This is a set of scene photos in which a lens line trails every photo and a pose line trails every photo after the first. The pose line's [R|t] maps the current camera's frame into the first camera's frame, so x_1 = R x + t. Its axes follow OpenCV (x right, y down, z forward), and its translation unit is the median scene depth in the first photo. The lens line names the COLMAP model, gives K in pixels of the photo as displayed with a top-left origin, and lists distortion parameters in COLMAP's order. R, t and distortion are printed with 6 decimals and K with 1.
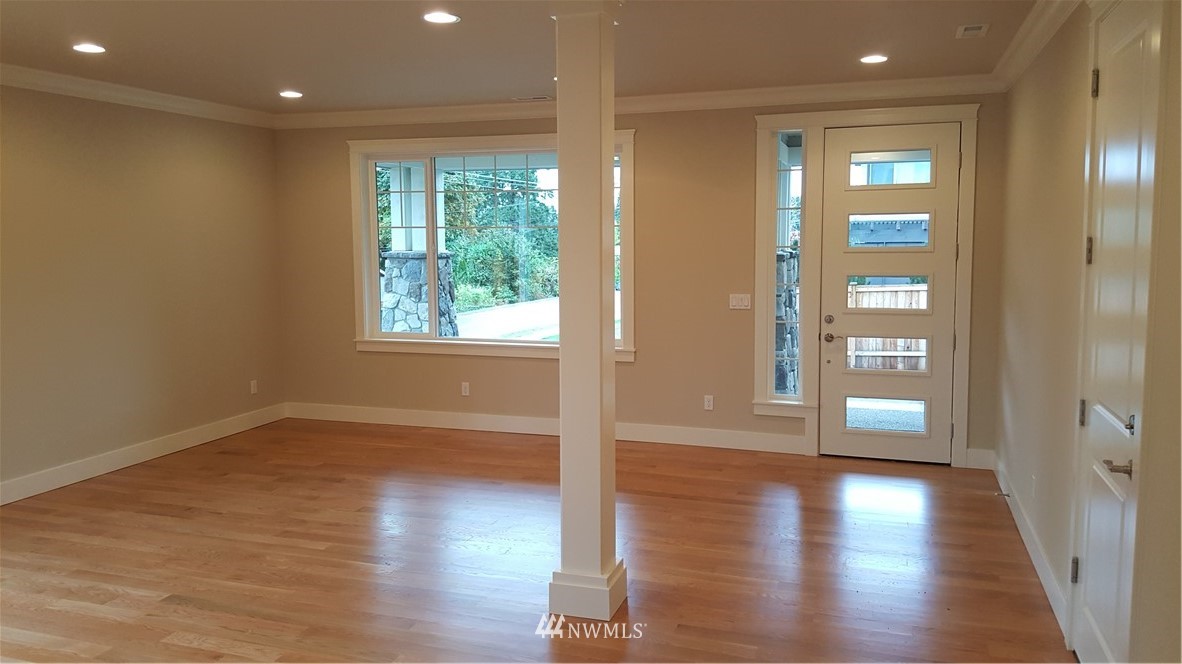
lens RADIAL K [[883.1, 0, 598.4], [0, 883.1, 316.5], [0, 0, 1]] dist [0.138650, -0.200670]
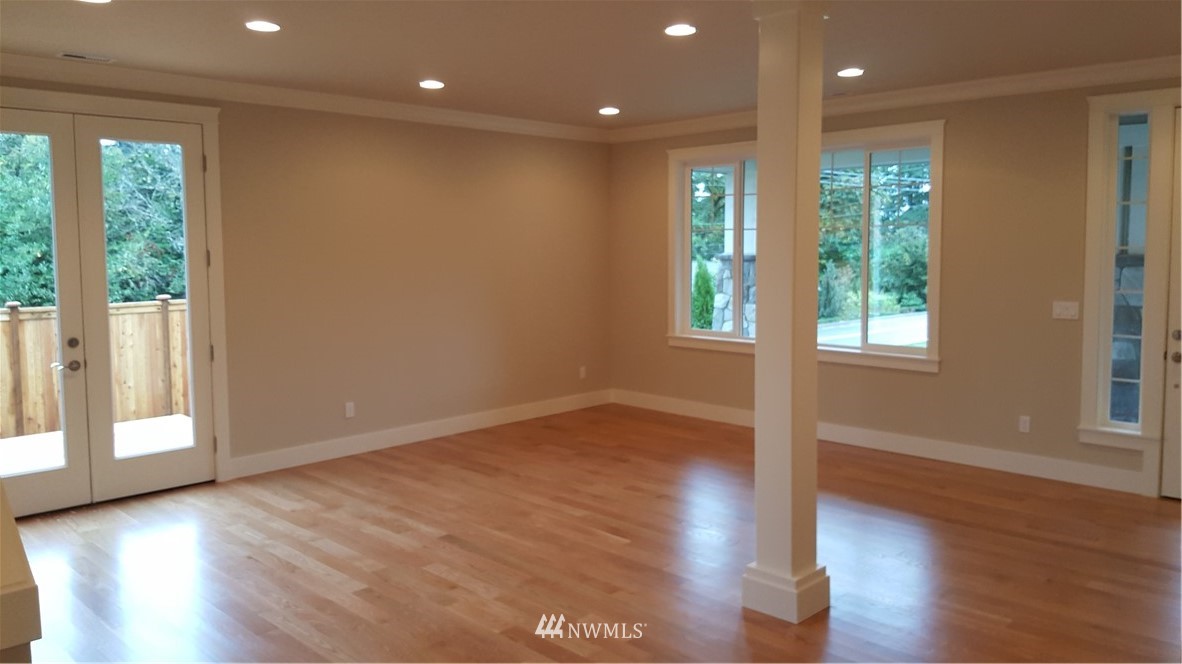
lens RADIAL K [[883.1, 0, 598.4], [0, 883.1, 316.5], [0, 0, 1]] dist [0.138650, -0.200670]
pose [[0.902383, 0.036405, -0.429395, 0.130024], [-0.038709, 0.999245, 0.003371, 0.003900], [0.429194, 0.013579, 0.903110, 0.004501]]
